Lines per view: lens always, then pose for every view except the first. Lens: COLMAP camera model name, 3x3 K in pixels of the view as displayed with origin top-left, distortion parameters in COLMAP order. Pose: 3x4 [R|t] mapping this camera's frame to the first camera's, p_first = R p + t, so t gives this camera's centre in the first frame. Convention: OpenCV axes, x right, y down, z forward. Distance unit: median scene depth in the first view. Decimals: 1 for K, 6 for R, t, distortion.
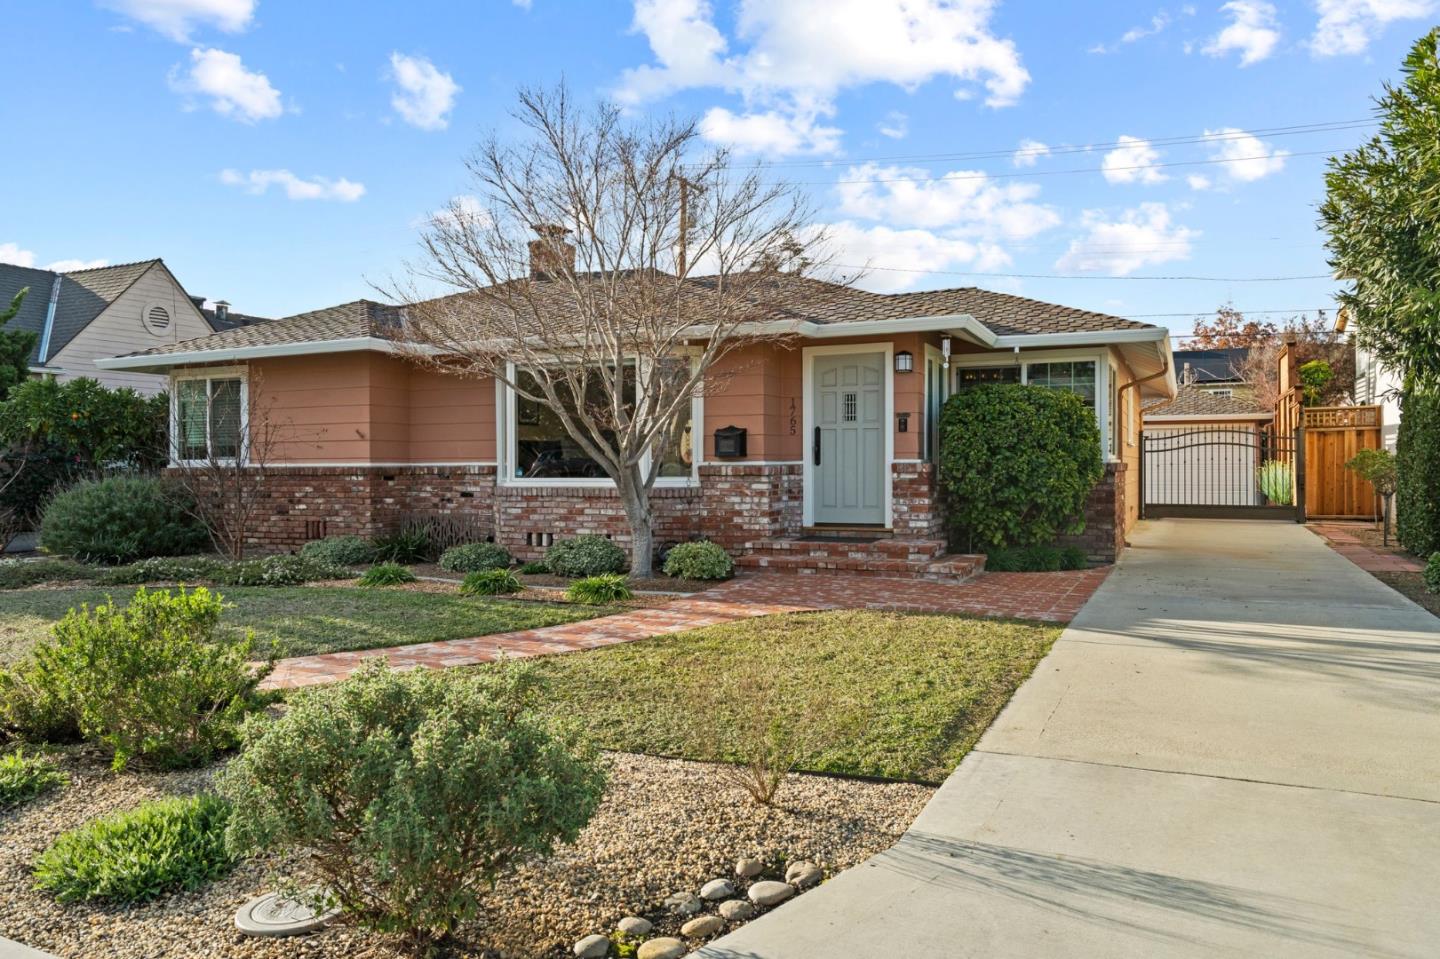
lens RADIAL K [[1010.6, 0, 718.2], [0, 1010.6, 479.9], [0, 0, 1]] dist [0.012853, -0.005984]
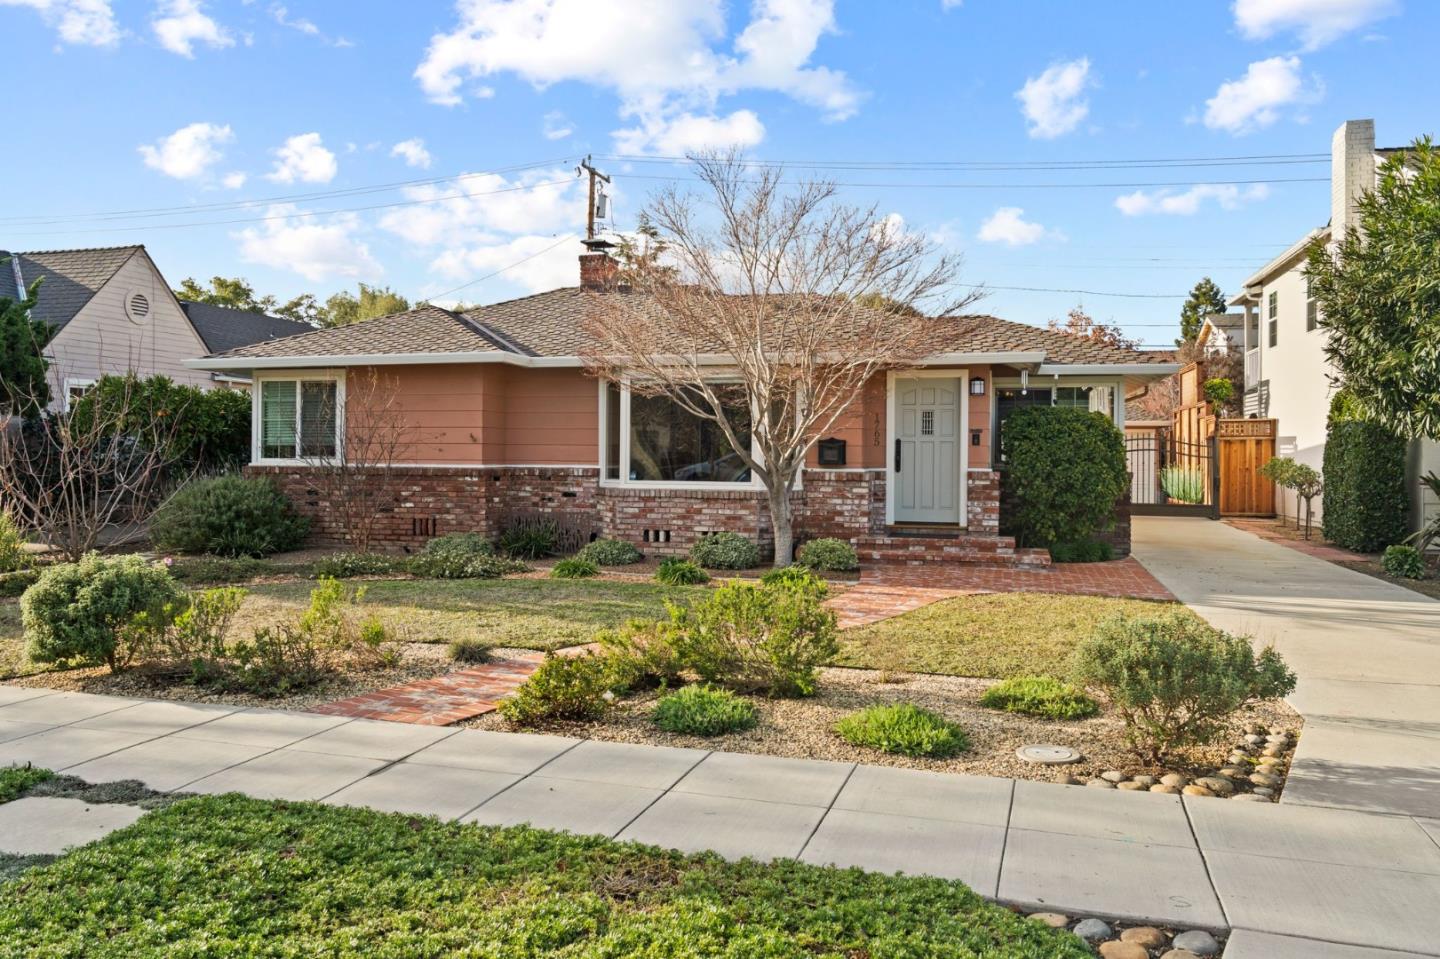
lens RADIAL K [[1072.5, 0, 713.2], [0, 1072.5, 461.1], [0, 0, 1]] dist [0.012970, -0.001236]
pose [[0.985637, 0.010698, 0.168538, -0.320051], [-0.009579, 0.999926, -0.007453, -0.015791], [-0.168605, 0.005731, 0.985667, -0.182693]]
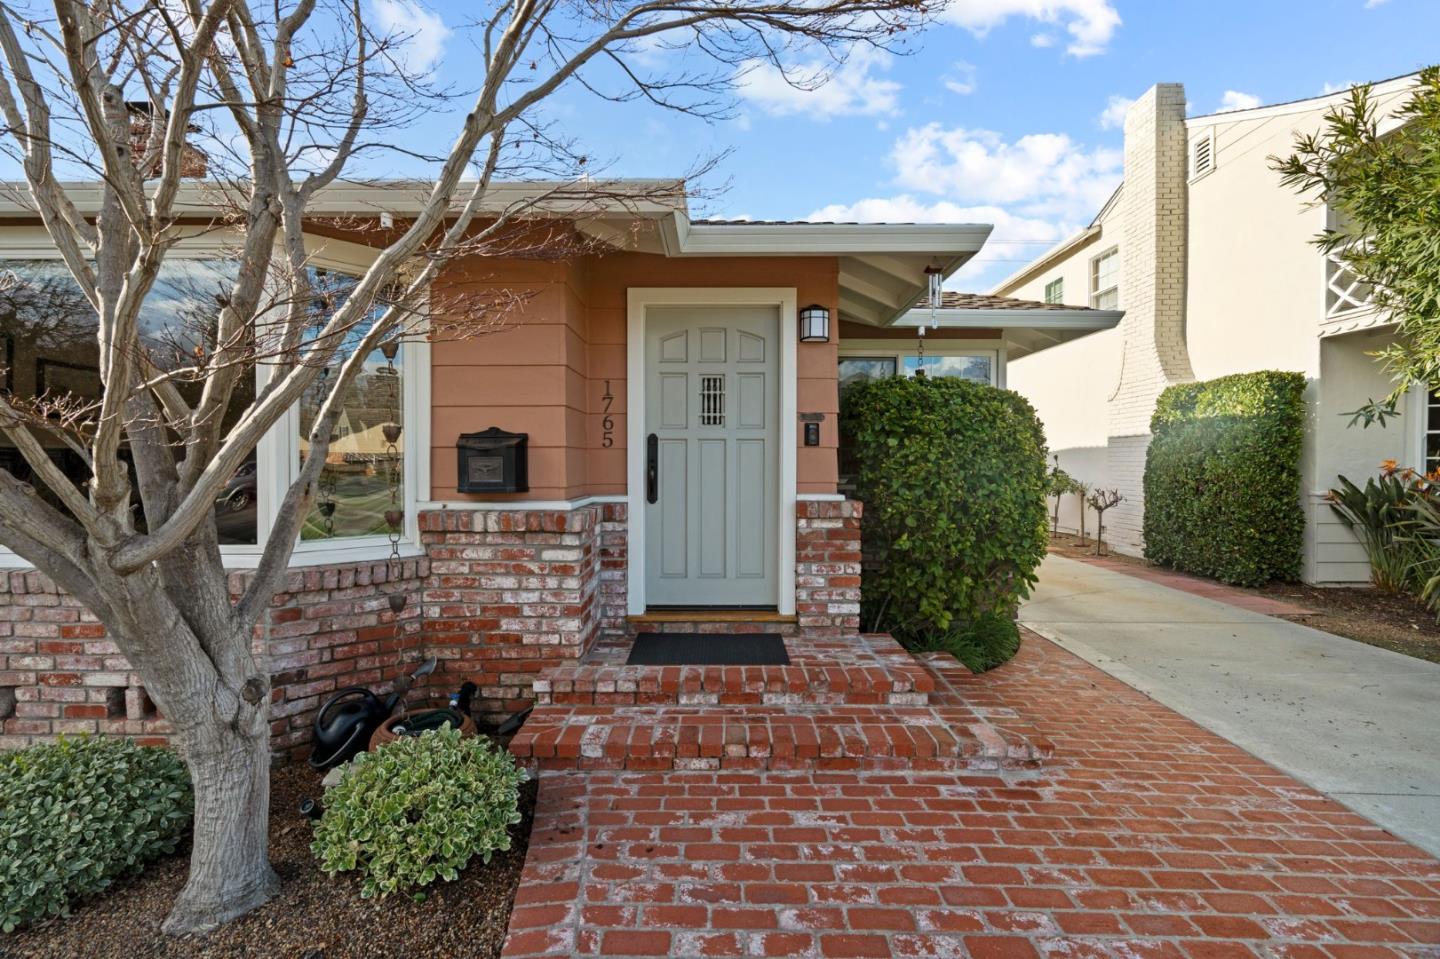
lens RADIAL K [[650.9, 0, 717.4], [0, 650.9, 475.8], [0, 0, 1]] dist [-0.005316, 0.001610]
pose [[0.909633, -0.001814, 0.415408, -0.018517], [0.000040, 0.999991, 0.004278, -0.031078], [-0.415412, -0.003875, 0.909625, 0.658120]]
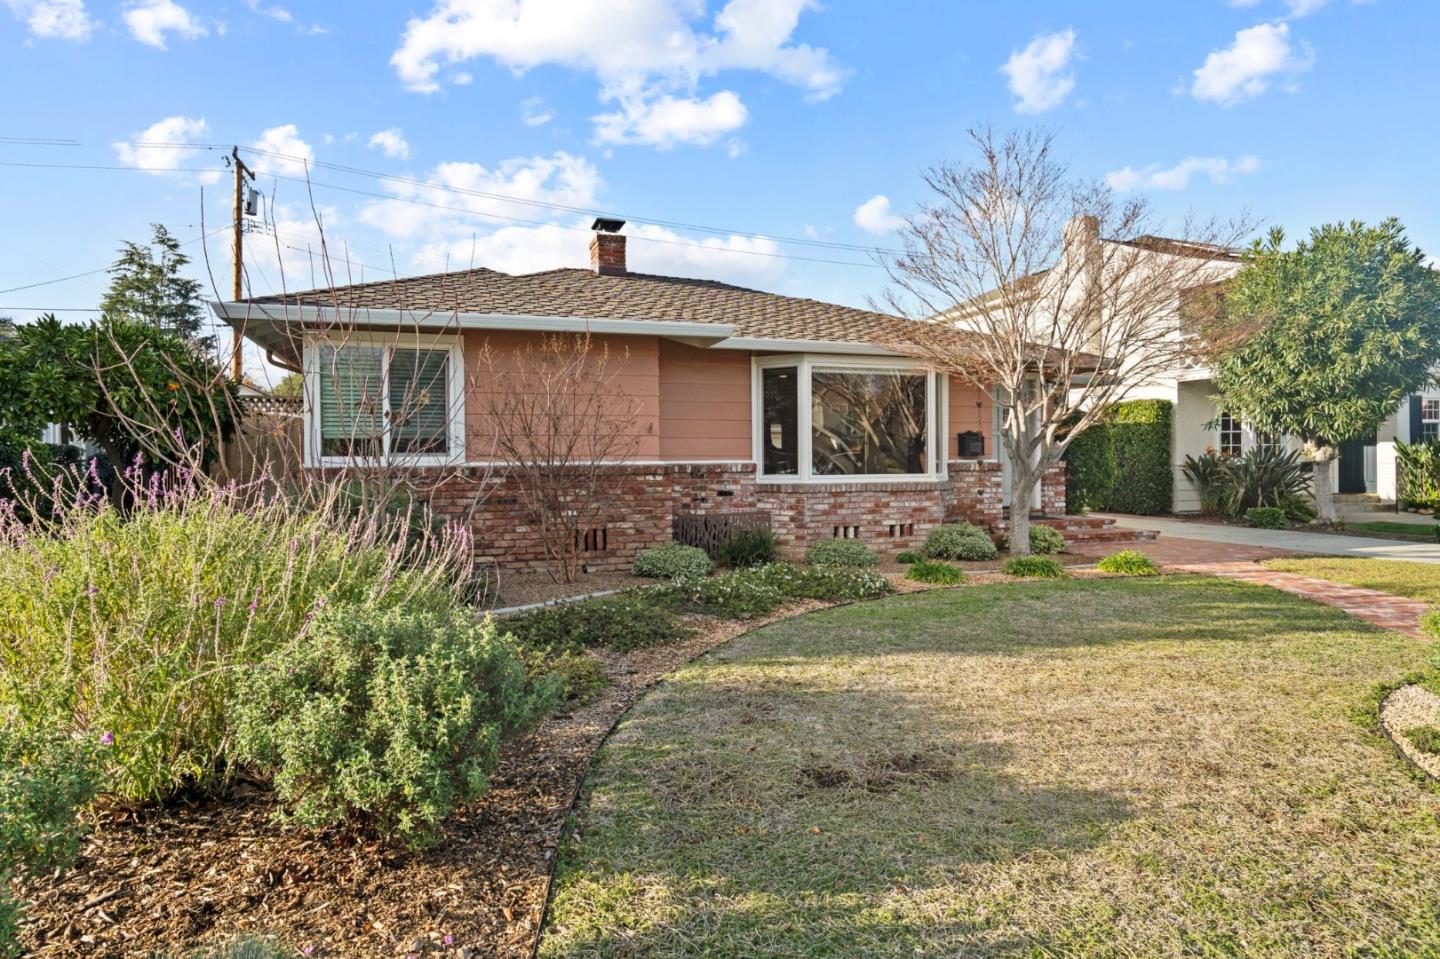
lens RADIAL K [[831.2, 0, 723.6], [0, 831.2, 476.8], [0, 0, 1]] dist [0.012199, -0.002358]
pose [[0.720078, -0.012364, 0.693783, -0.889232], [0.012880, 0.999907, 0.004451, -0.005432], [-0.693773, 0.005731, 0.720171, 0.464552]]
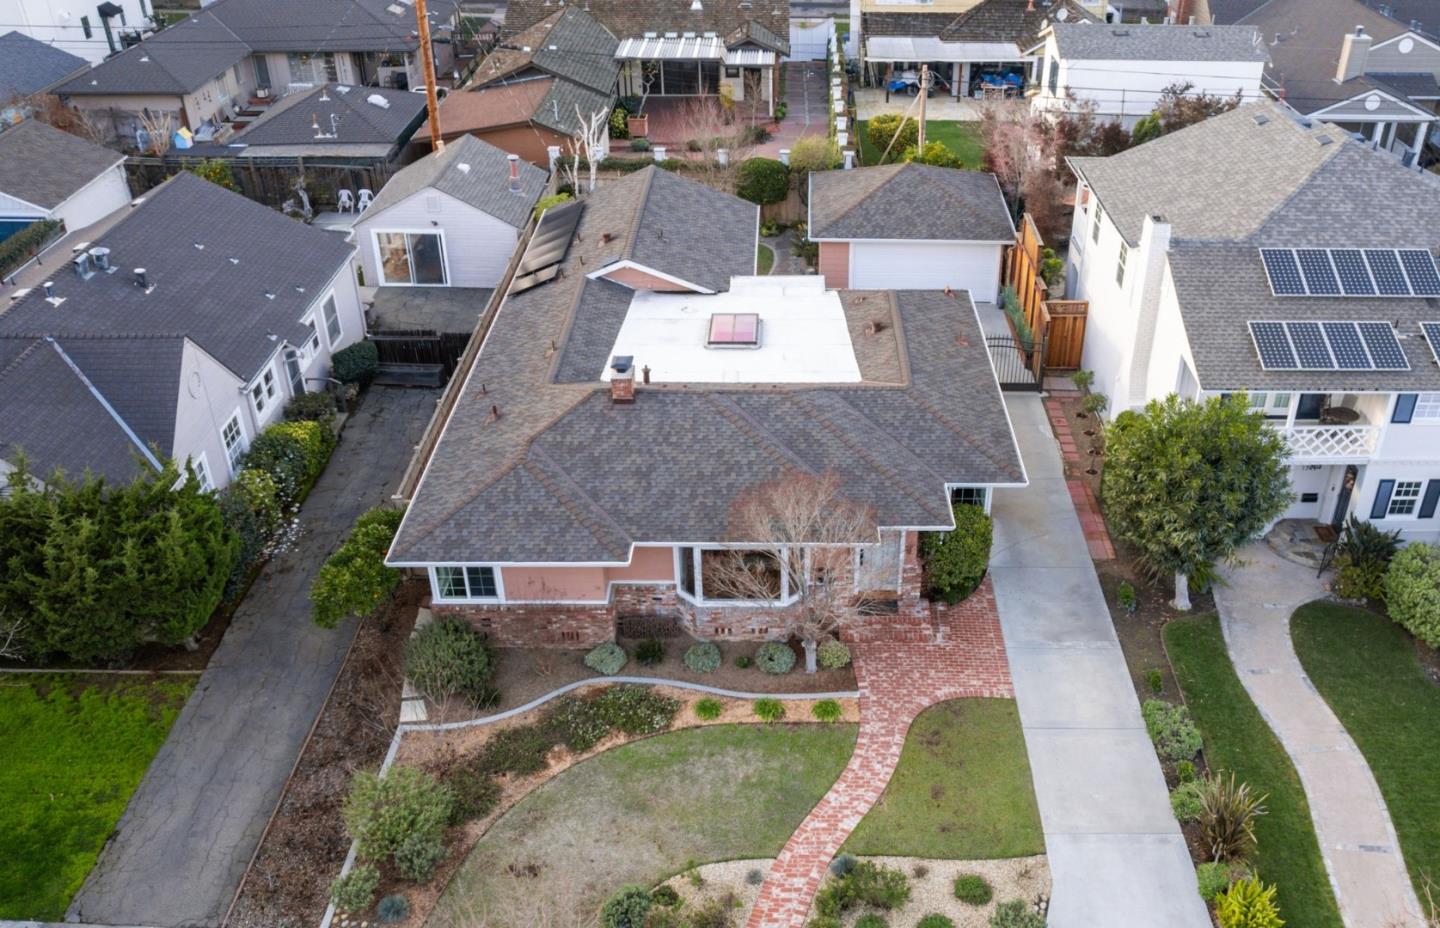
lens RADIAL K [[1291.8, 0, 788.3], [0, 1291.8, 535.9], [0, 0, 1]] dist [-0.025438, -0.061728]
pose [[0.906751, -0.225579, 0.356253, -0.878054], [-0.003191, 0.841175, 0.540753, -1.373611], [-0.421654, -0.491465, 0.762017, -0.763721]]
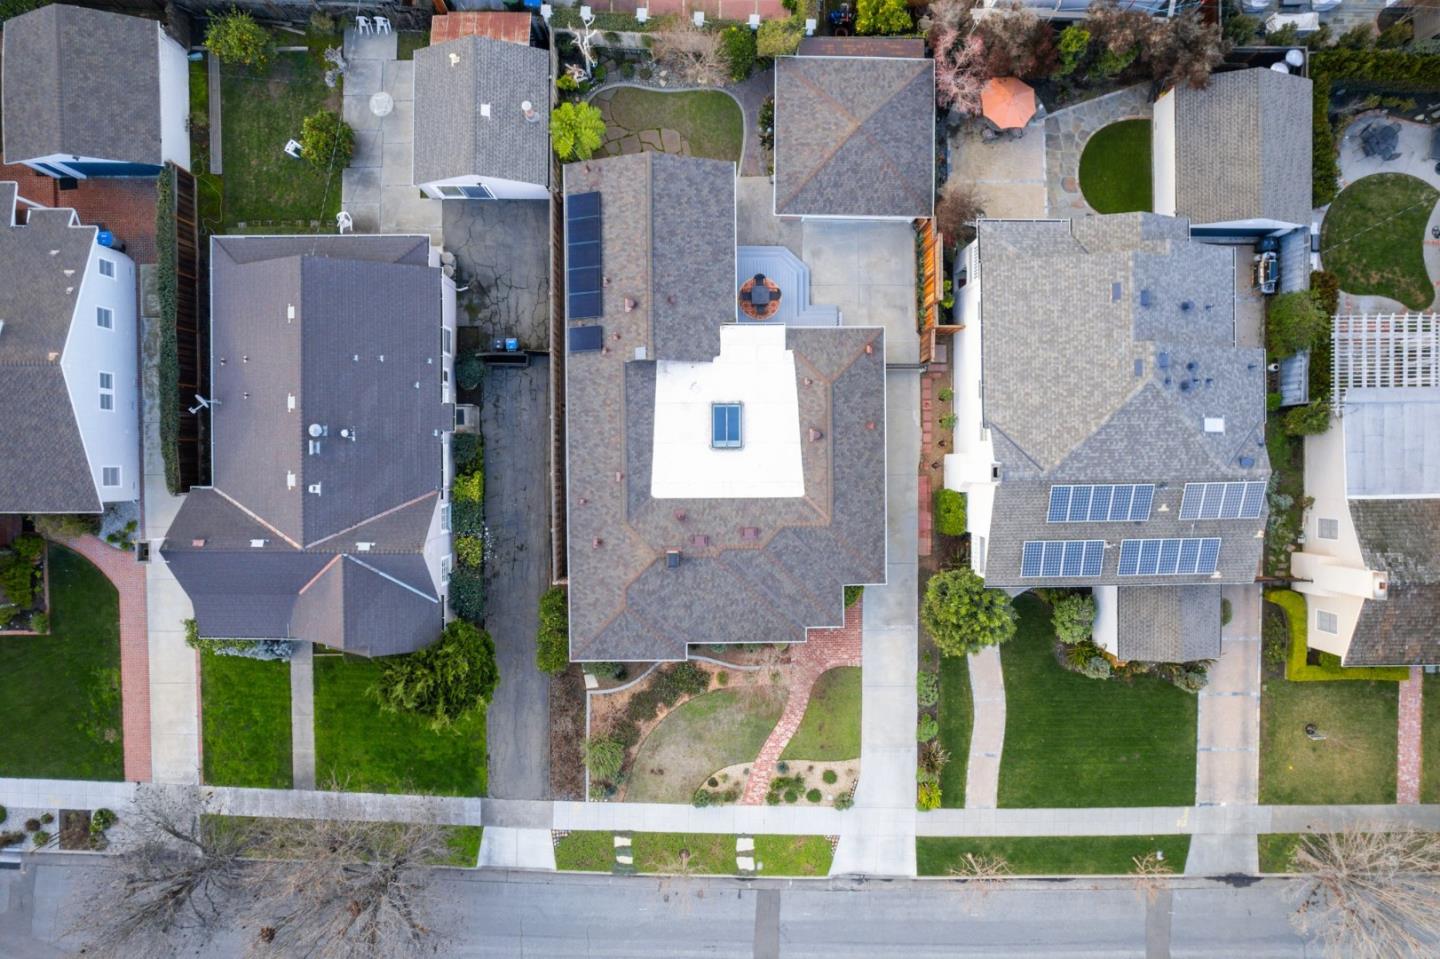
lens RADIAL K [[922.4, 0, 722.9], [0, 922.4, 482.1], [0, 0, 1]] dist [-0.055159, 0.041014]
pose [[0.903395, -0.428685, 0.010347, 0.010115], [-0.013710, -0.004758, 0.999895, -3.457053], [-0.428590, -0.903442, -0.010176, 1.567669]]
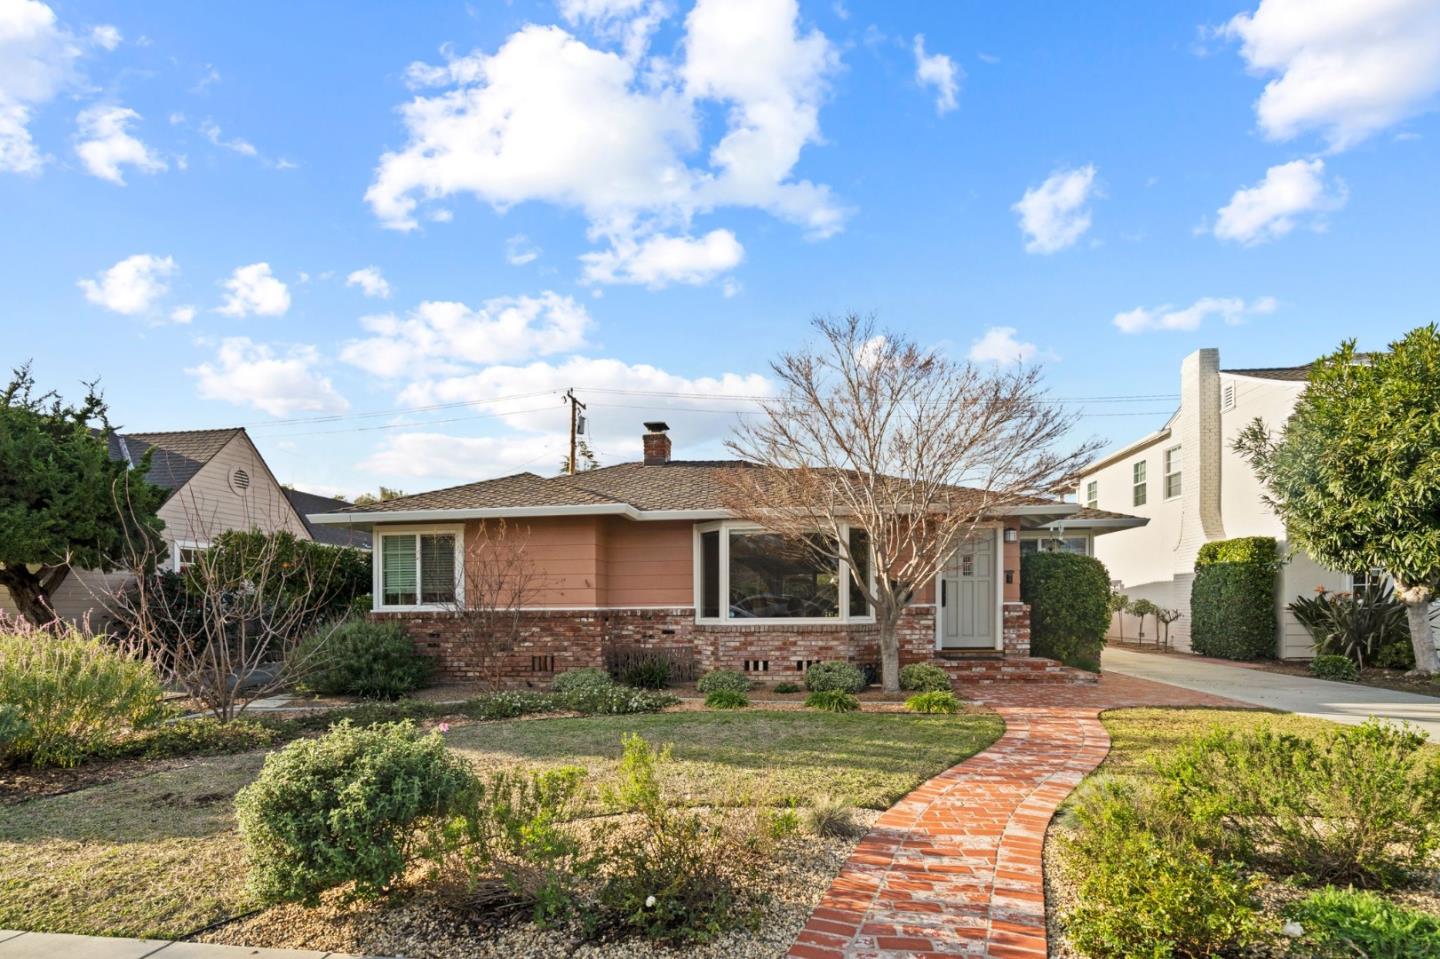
lens RADIAL K [[694.7, 0, 719.6], [0, 694.7, 619.3], [0, 0, 1]] dist [-0.005068, 0.003615]
pose [[0.949479, -0.011388, 0.313625, -0.505762], [0.010440, 0.999934, 0.004702, -0.004878], [-0.313658, -0.001190, 0.949535, 0.173986]]
